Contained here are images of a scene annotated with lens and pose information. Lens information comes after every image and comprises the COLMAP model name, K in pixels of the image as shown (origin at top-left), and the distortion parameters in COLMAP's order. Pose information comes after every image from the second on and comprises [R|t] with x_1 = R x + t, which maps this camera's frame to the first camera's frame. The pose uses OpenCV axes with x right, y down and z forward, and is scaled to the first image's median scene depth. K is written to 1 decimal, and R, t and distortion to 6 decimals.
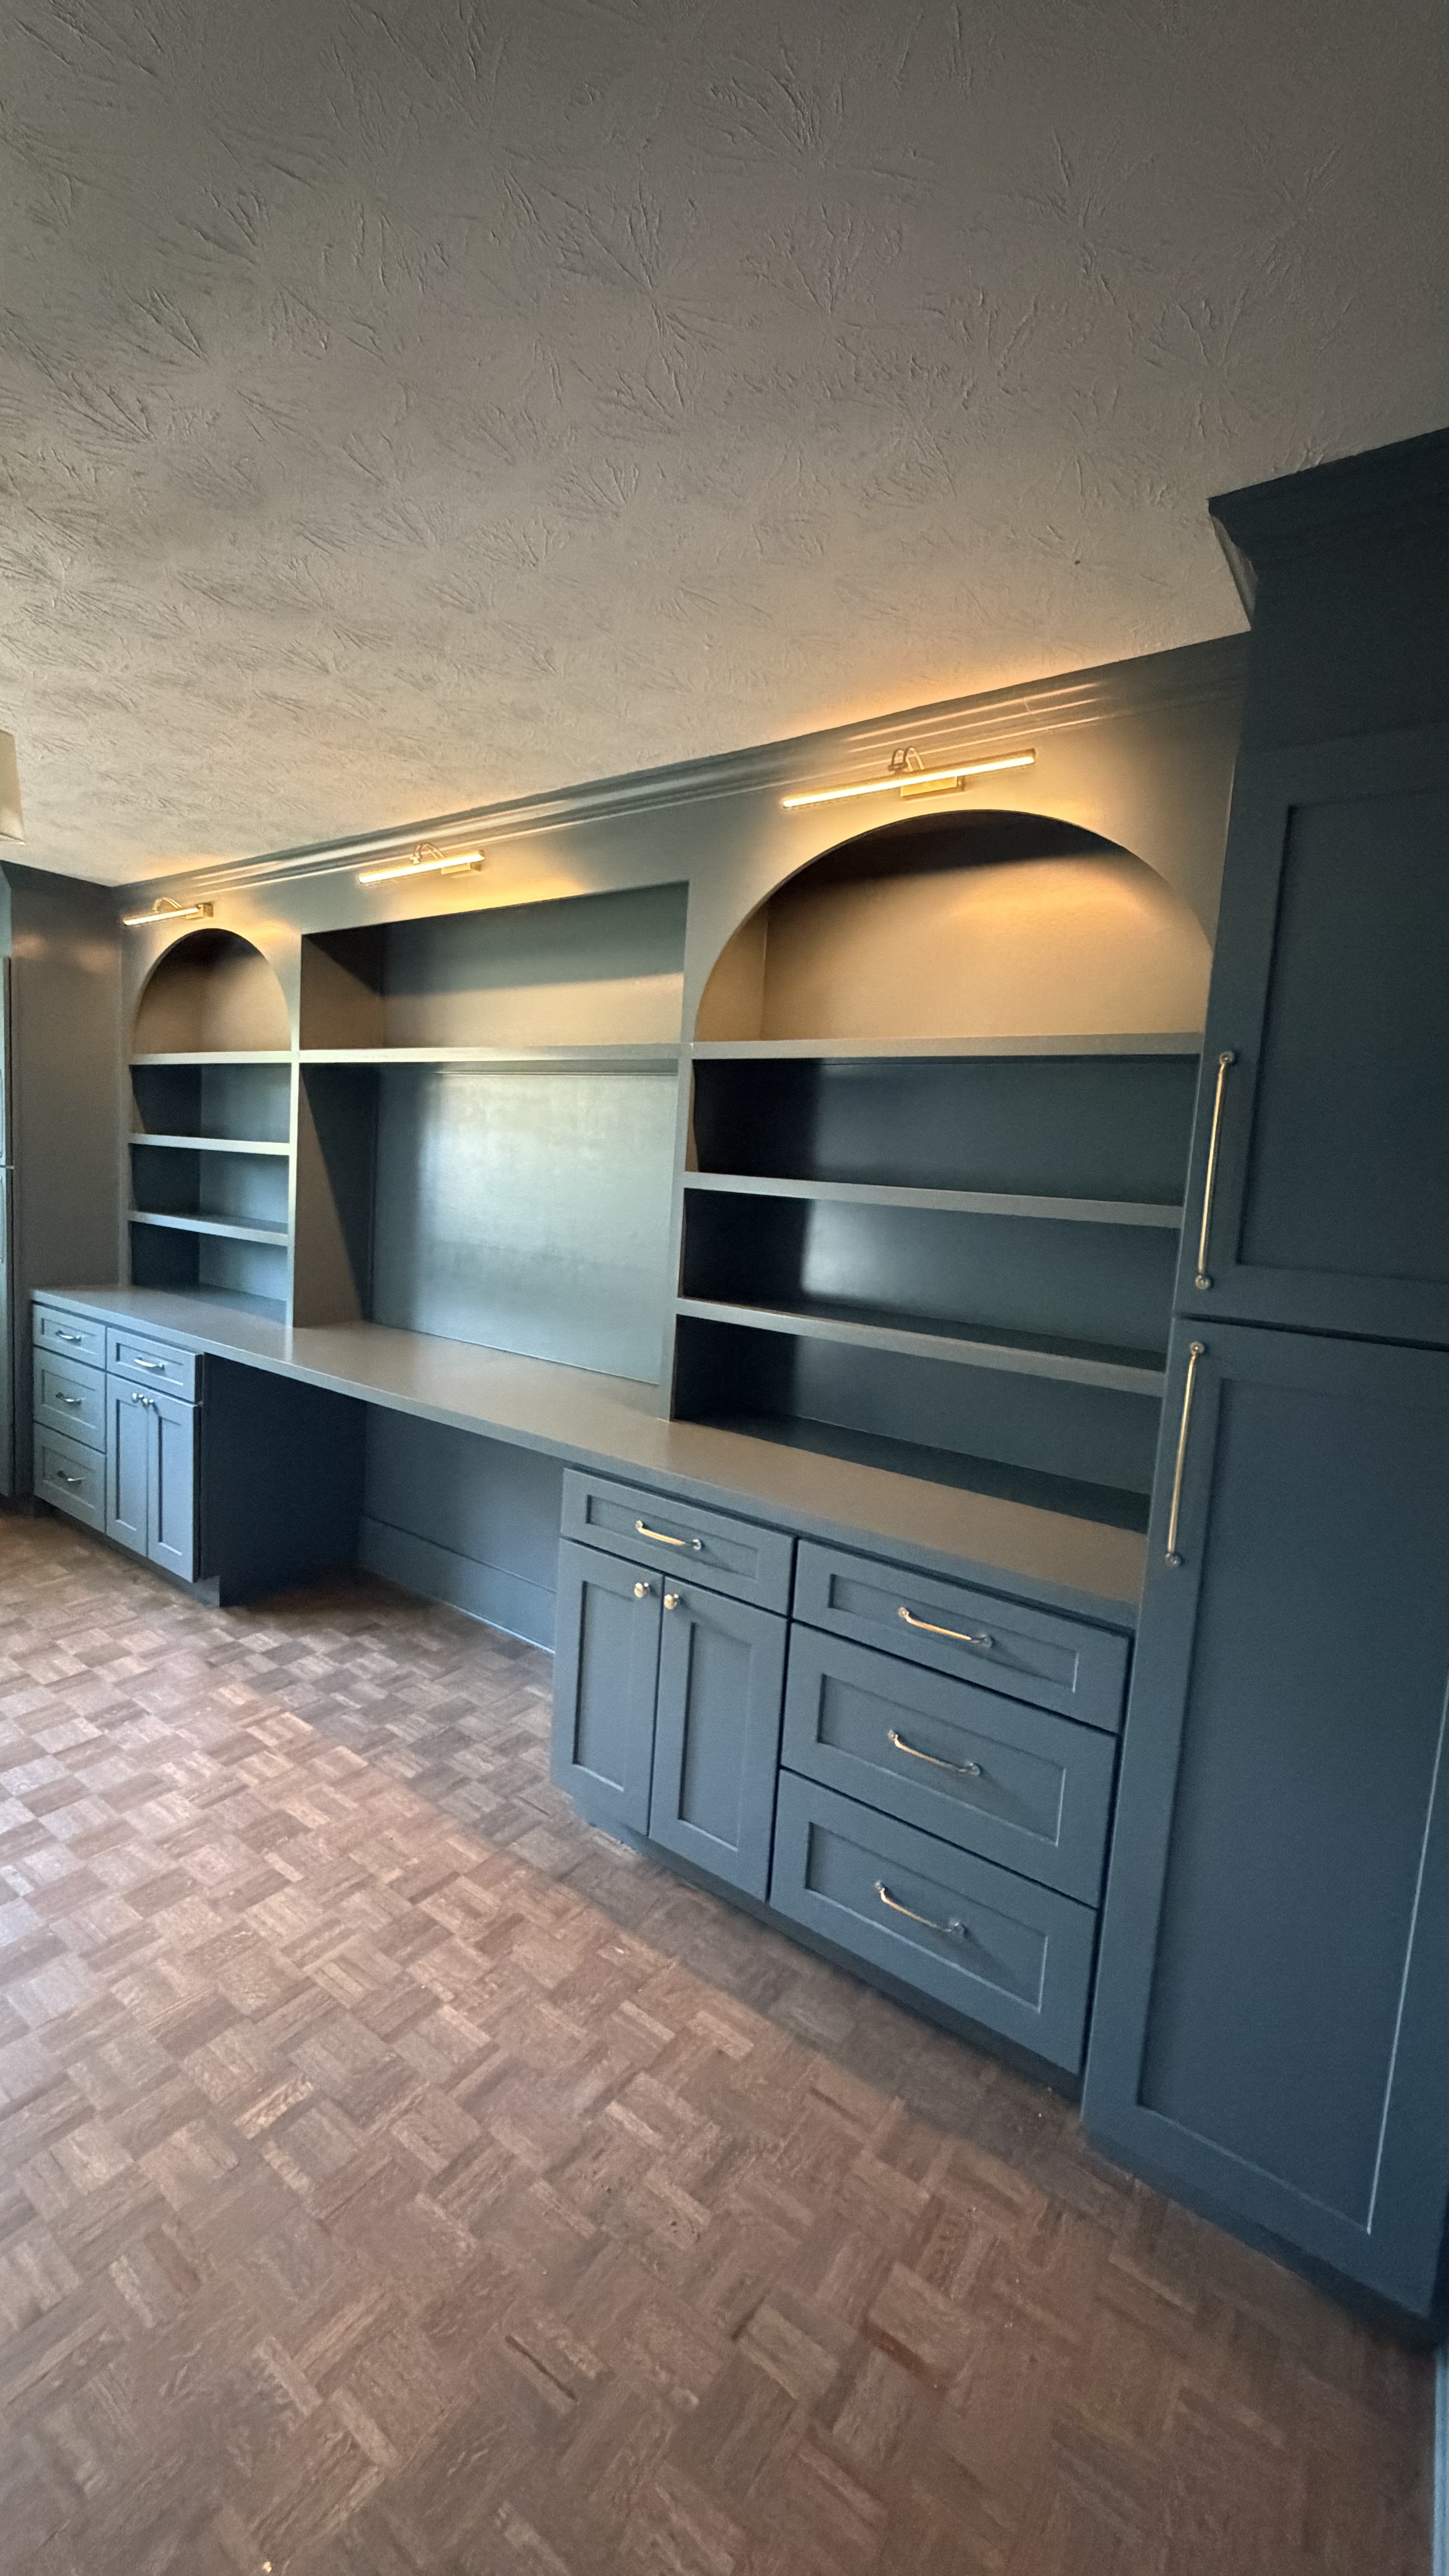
lens RADIAL K [[1025.2, 0, 726.7], [0, 1025.2, 1283.4], [0, 0, 1]] dist [-0.001202, 0.000687]
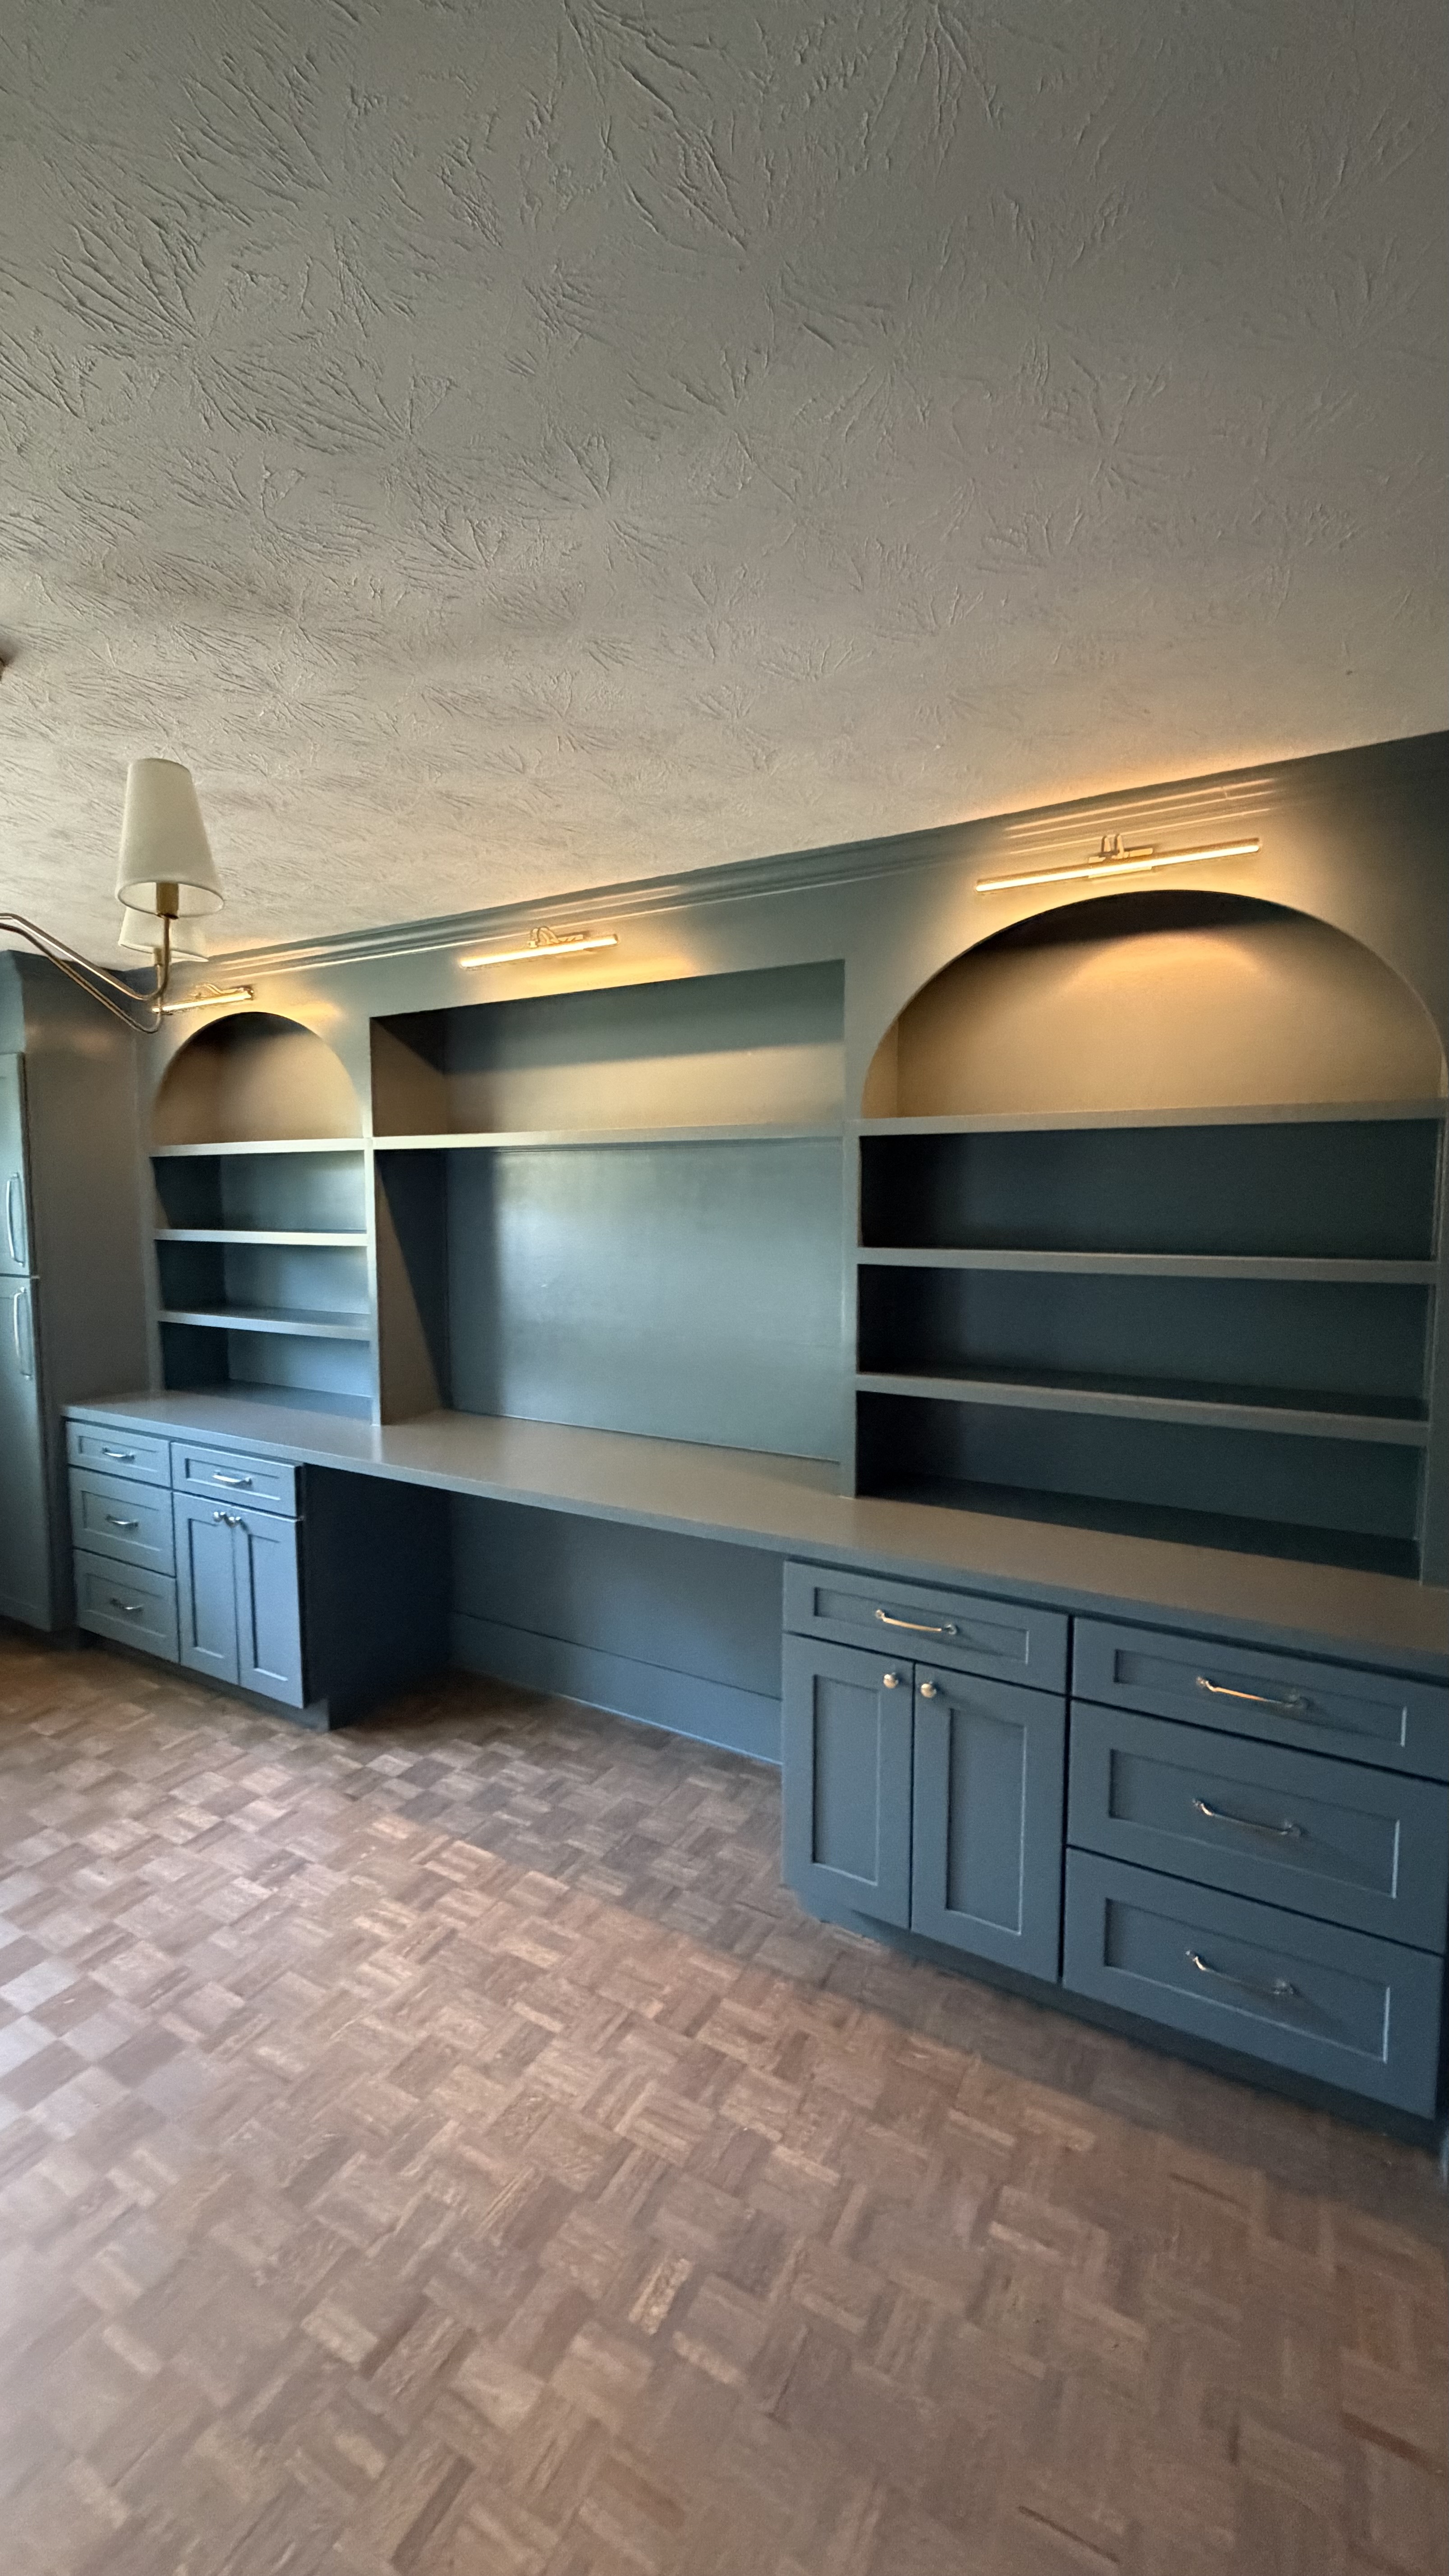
lens RADIAL K [[1025.2, 0, 726.7], [0, 1025.2, 1283.4], [0, 0, 1]] dist [-0.001202, 0.000687]
pose [[0.991553, -0.076055, 0.105066, -0.305842], [0.078067, 0.996833, -0.015164, -0.077210], [-0.103580, 0.023238, 0.994350, 0.025338]]
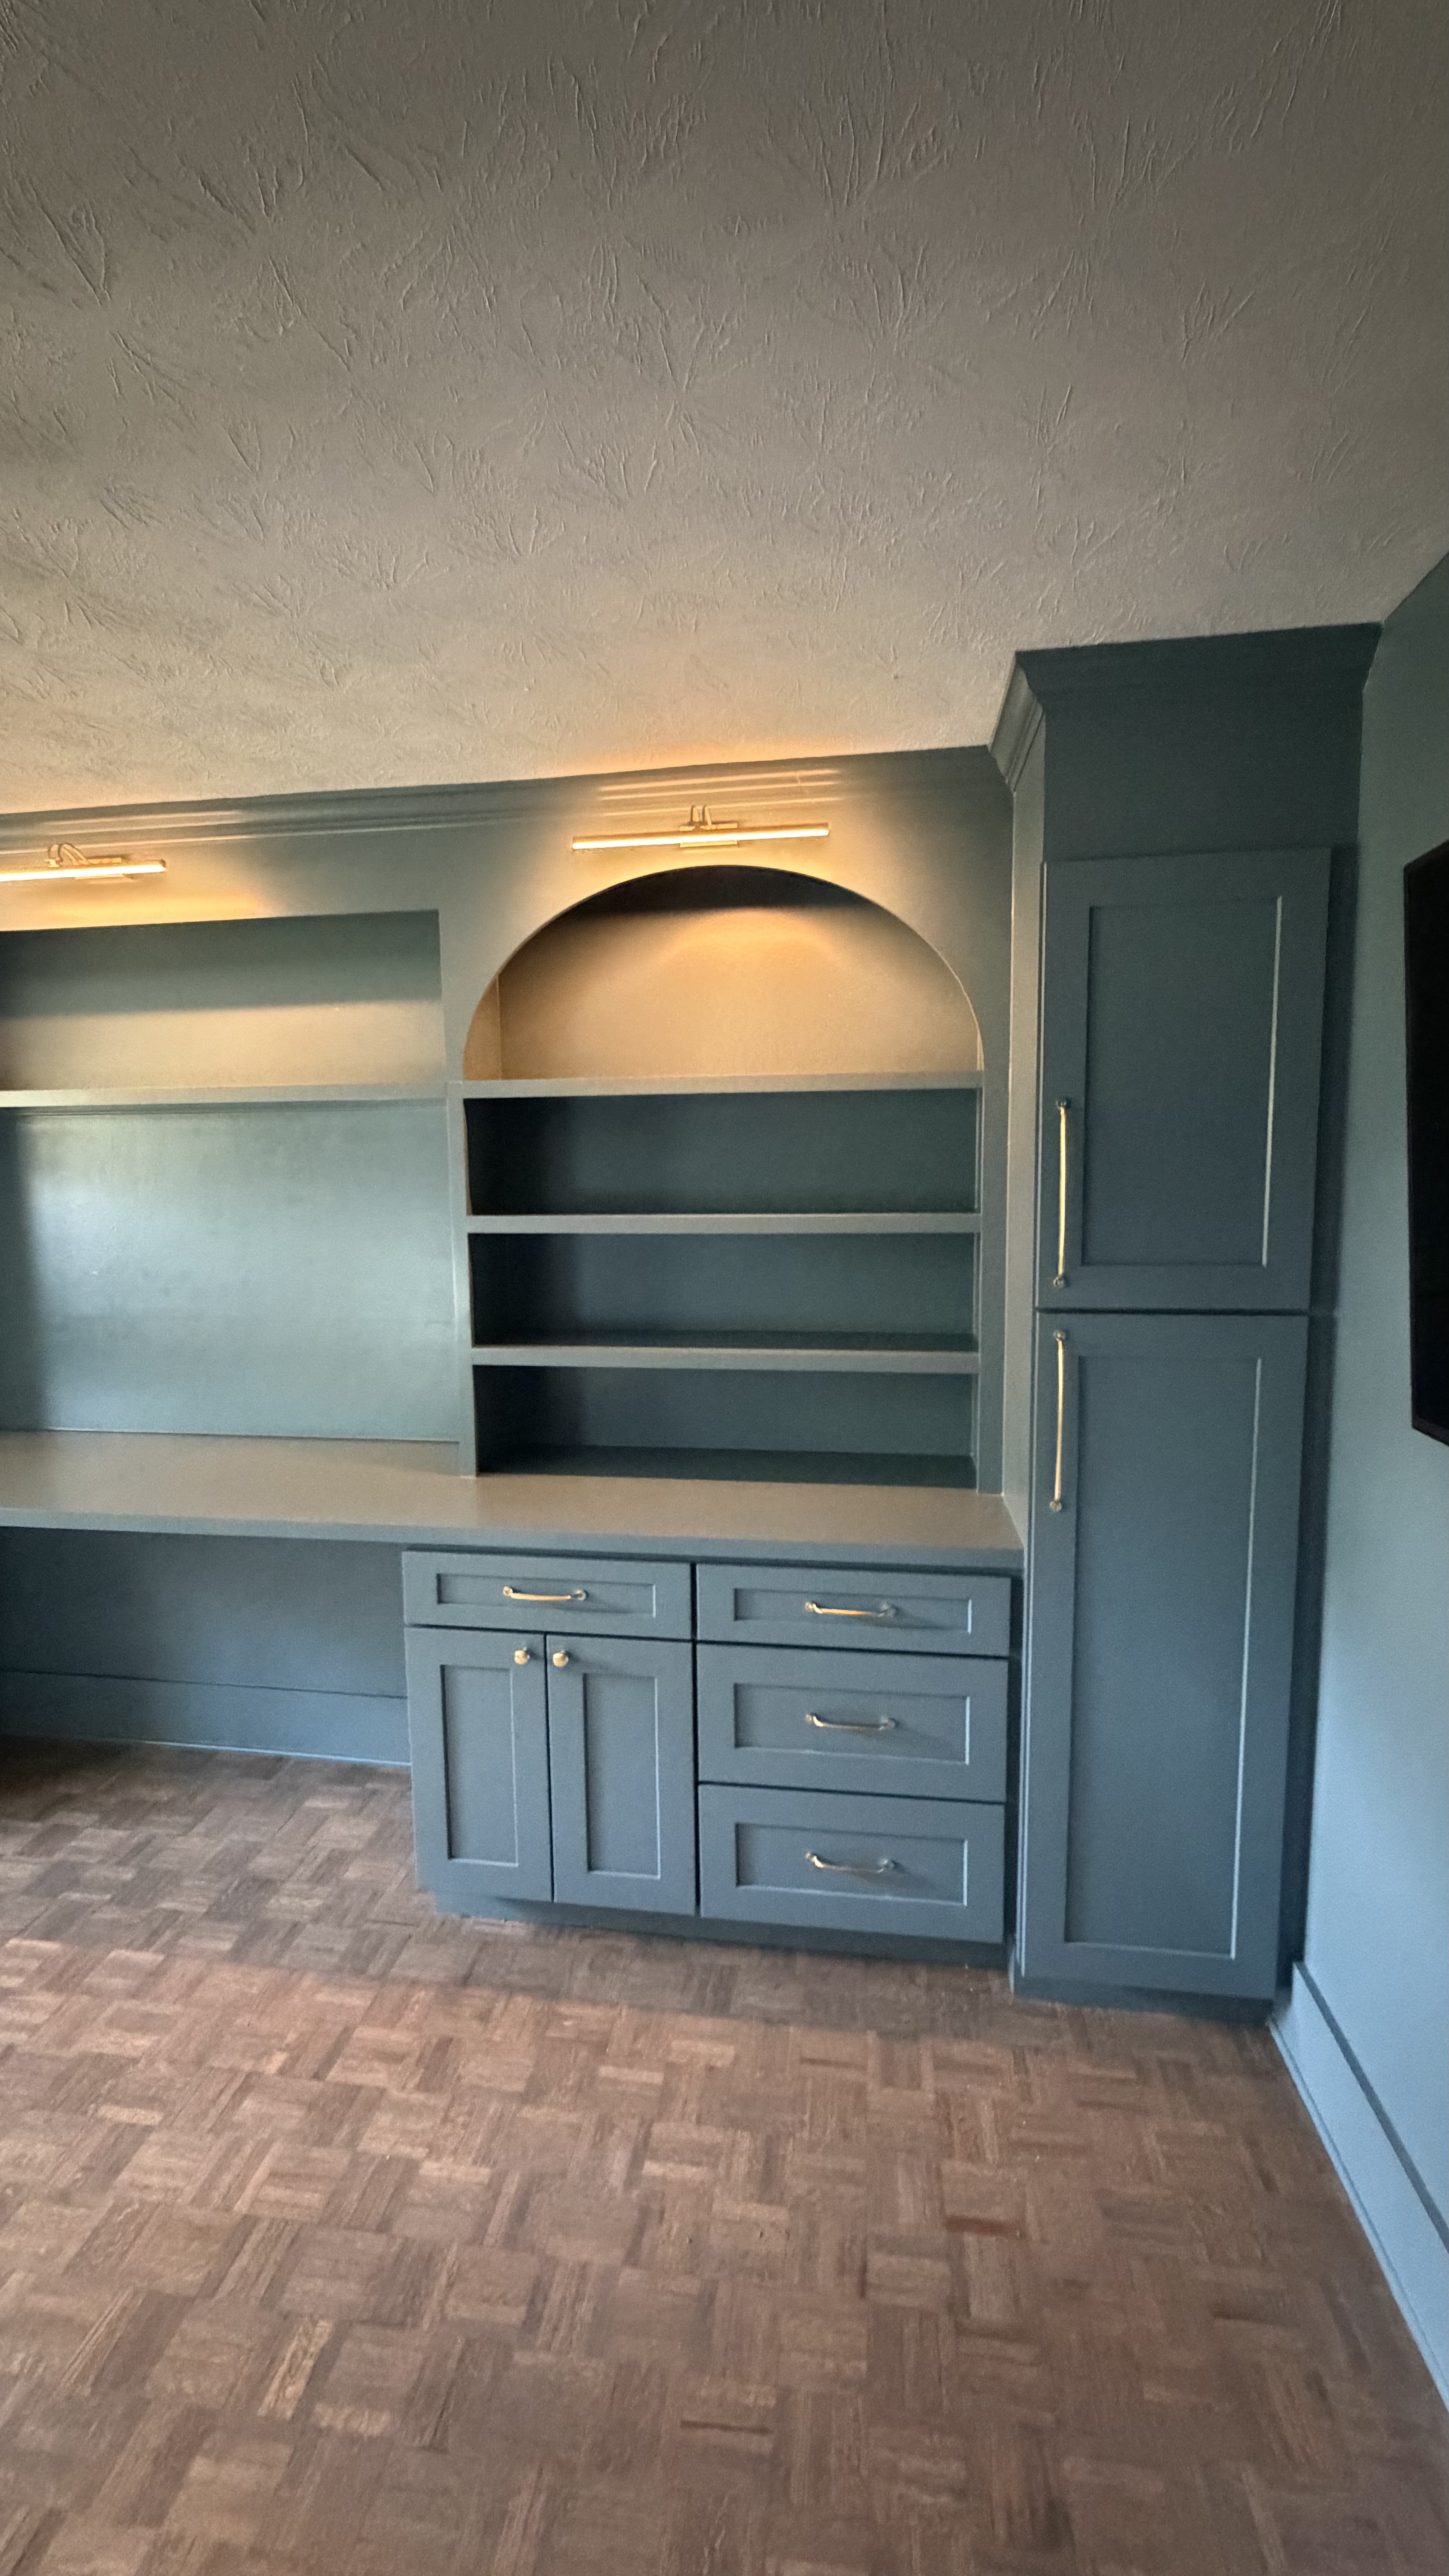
lens RADIAL K [[1025.2, 0, 726.7], [0, 1025.2, 1283.4], [0, 0, 1]] dist [-0.001202, 0.000687]
pose [[0.883015, -0.124921, 0.452415, -0.297509], [0.118274, 0.992046, 0.043079, -0.066207], [-0.454198, 0.015469, 0.890767, 0.046046]]
